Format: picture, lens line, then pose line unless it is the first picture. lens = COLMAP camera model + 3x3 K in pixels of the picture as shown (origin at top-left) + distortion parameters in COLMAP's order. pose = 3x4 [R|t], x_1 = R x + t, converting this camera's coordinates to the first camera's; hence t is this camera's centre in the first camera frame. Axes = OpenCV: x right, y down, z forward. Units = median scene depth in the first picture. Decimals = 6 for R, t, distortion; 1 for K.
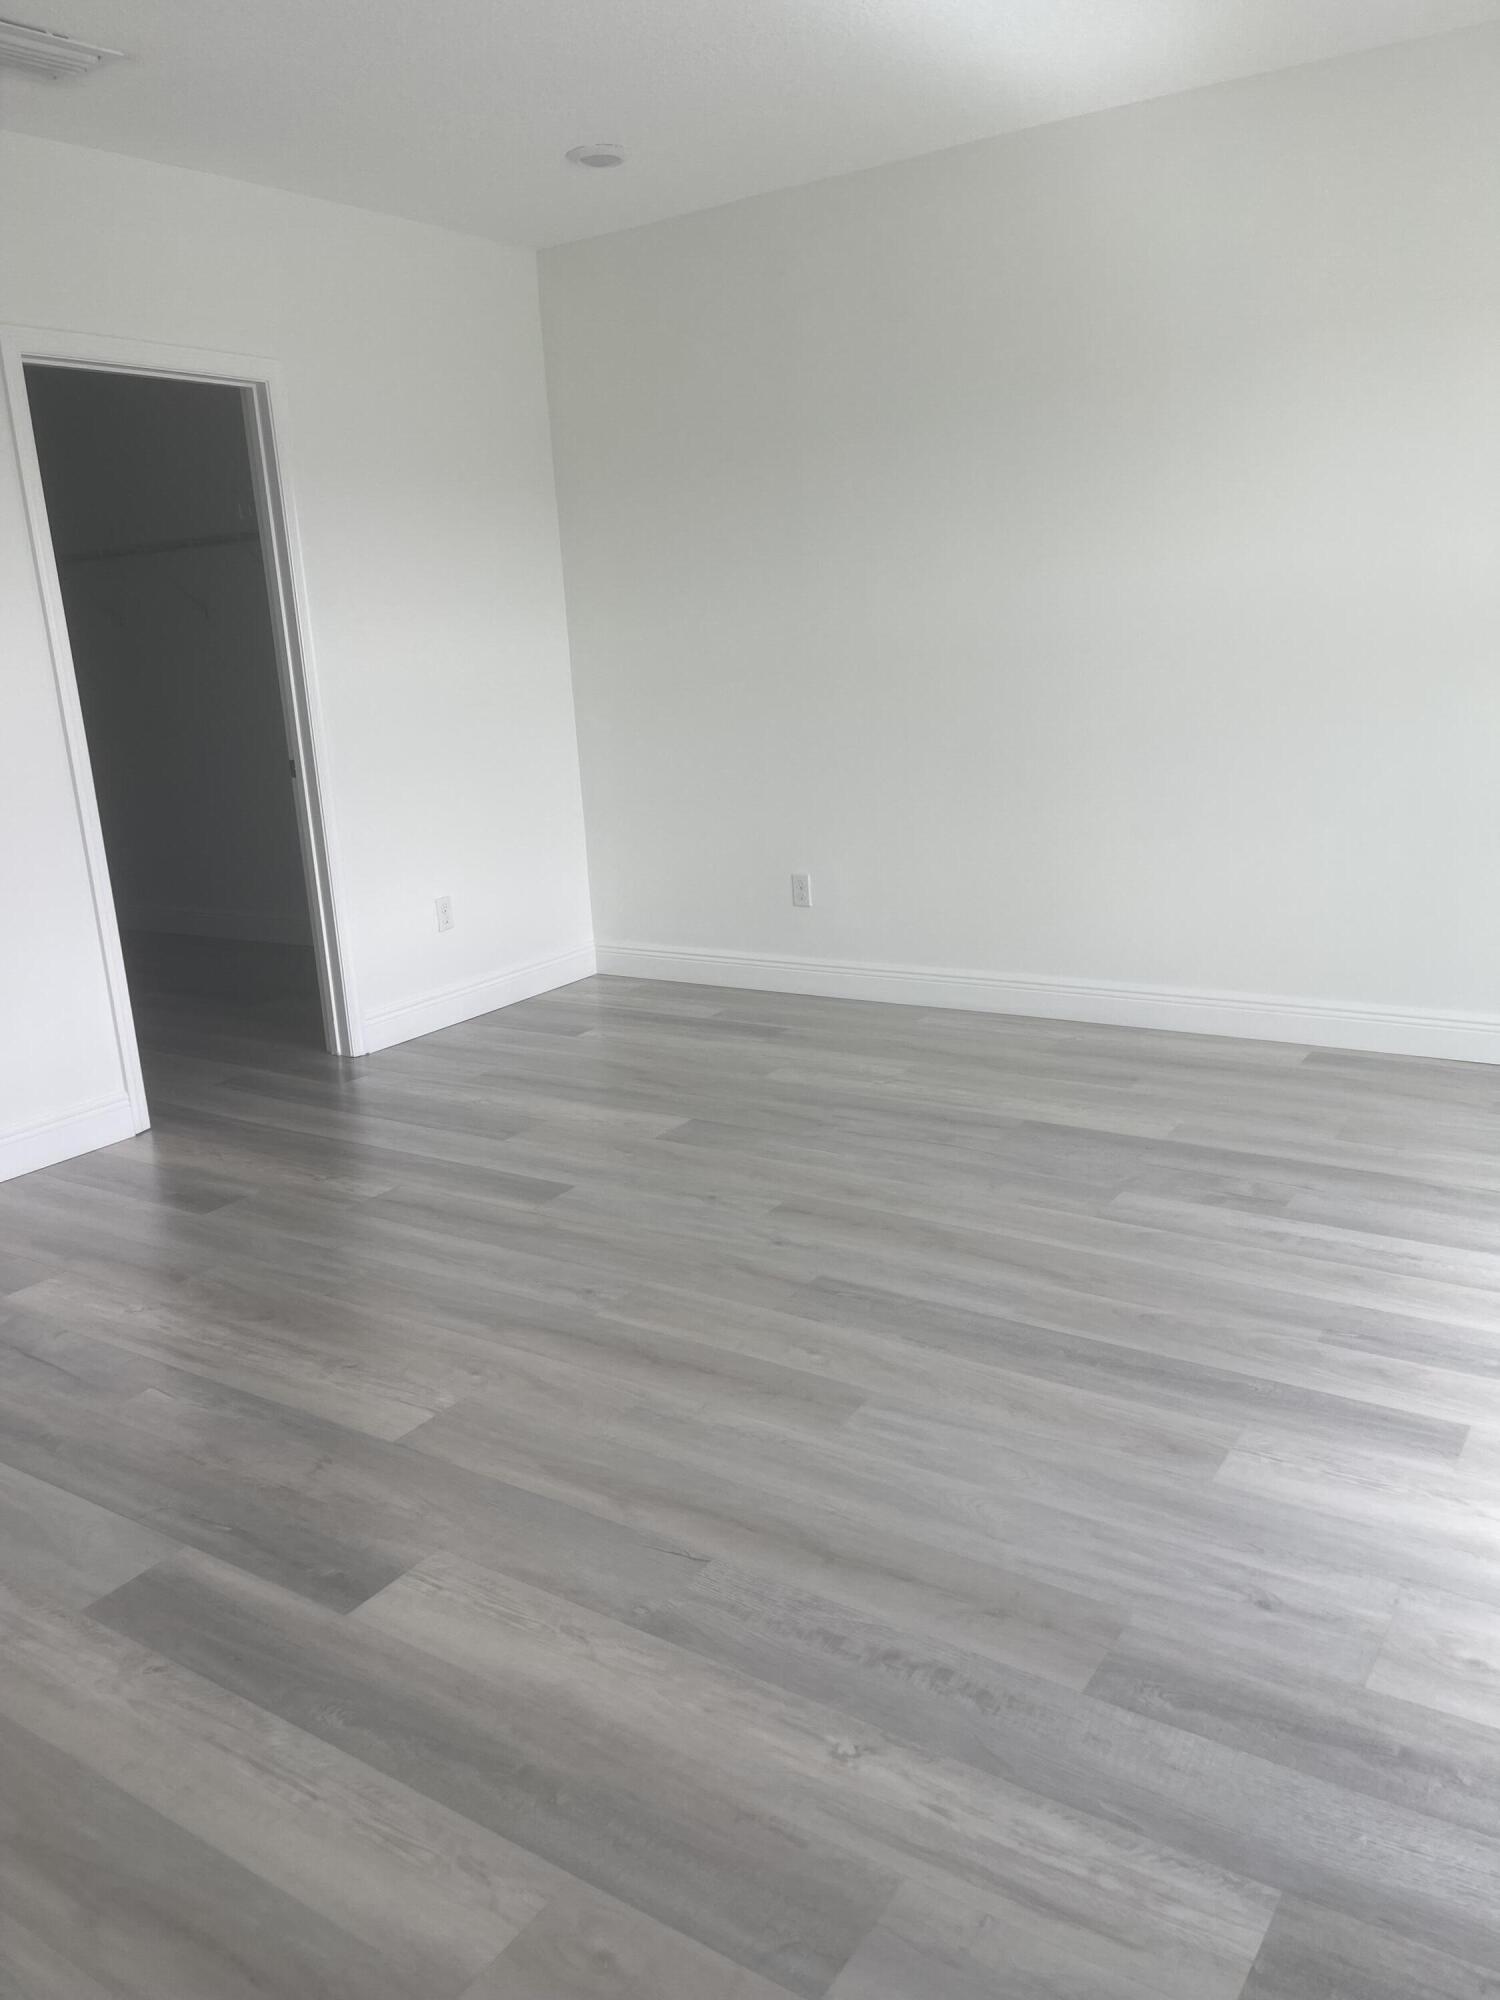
lens RADIAL K [[1507.1, 0, 751.3], [0, 1507.1, 1016.4], [0, 0, 1]] dist [0.073133, -0.108119]
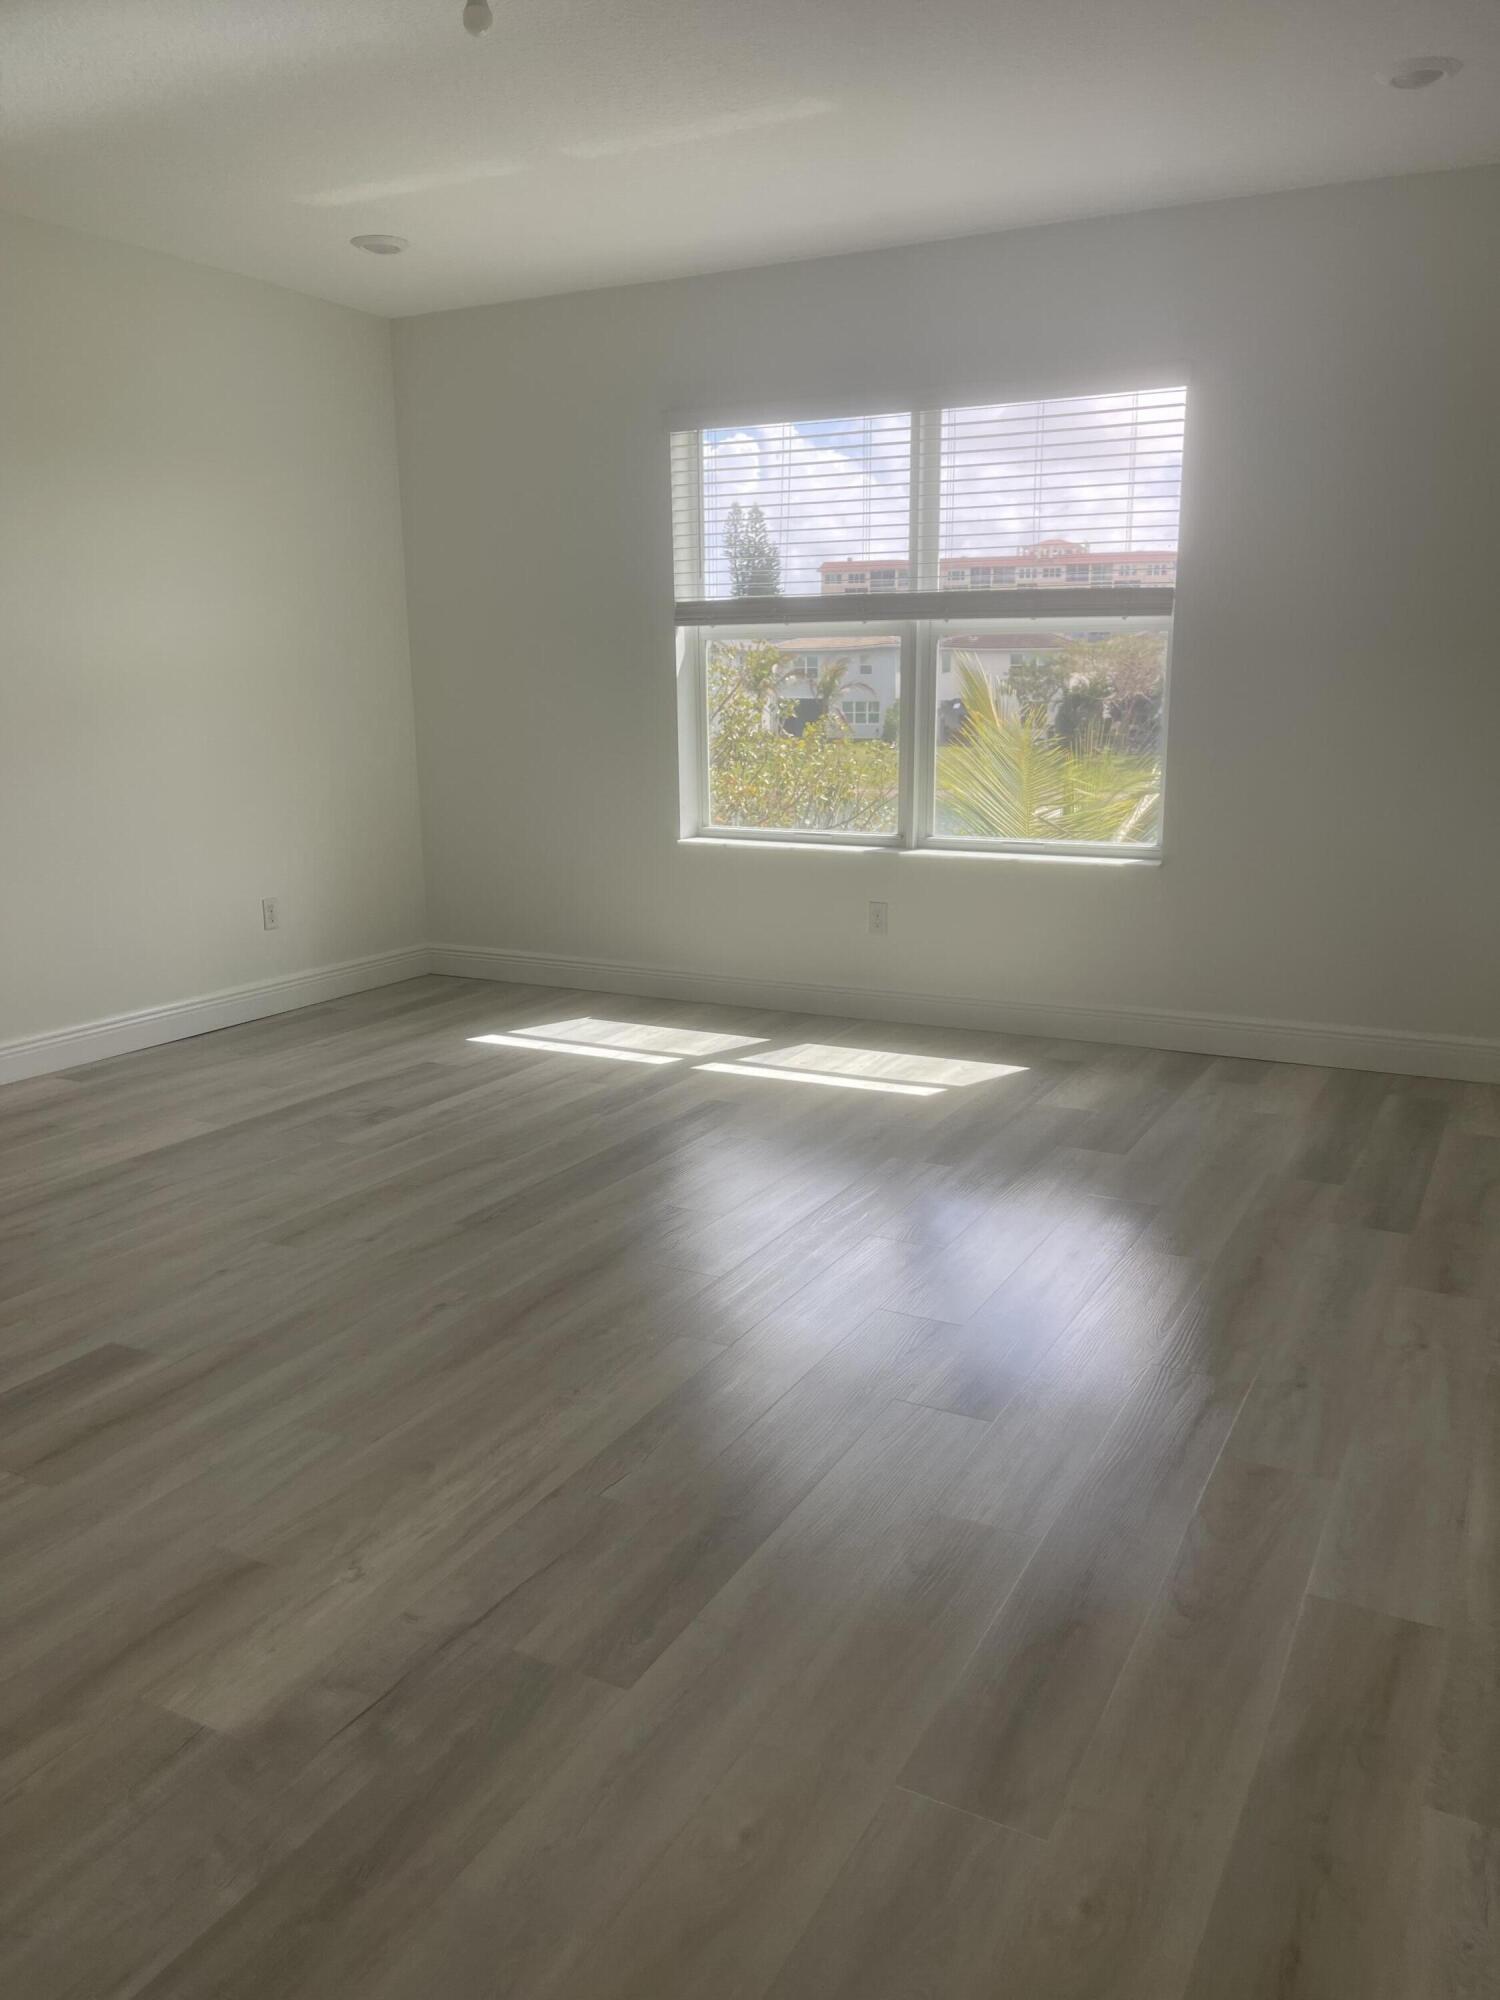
lens RADIAL K [[1450.6, 0, 742.5], [0, 1450.6, 998.2], [0, 0, 1]] dist [0.016598, 0.002078]
pose [[-0.085408, -0.159042, 0.983571, -0.935546], [0.257764, 0.950042, 0.176003, -0.117897], [-0.962426, 0.268561, -0.040146, 0.706592]]
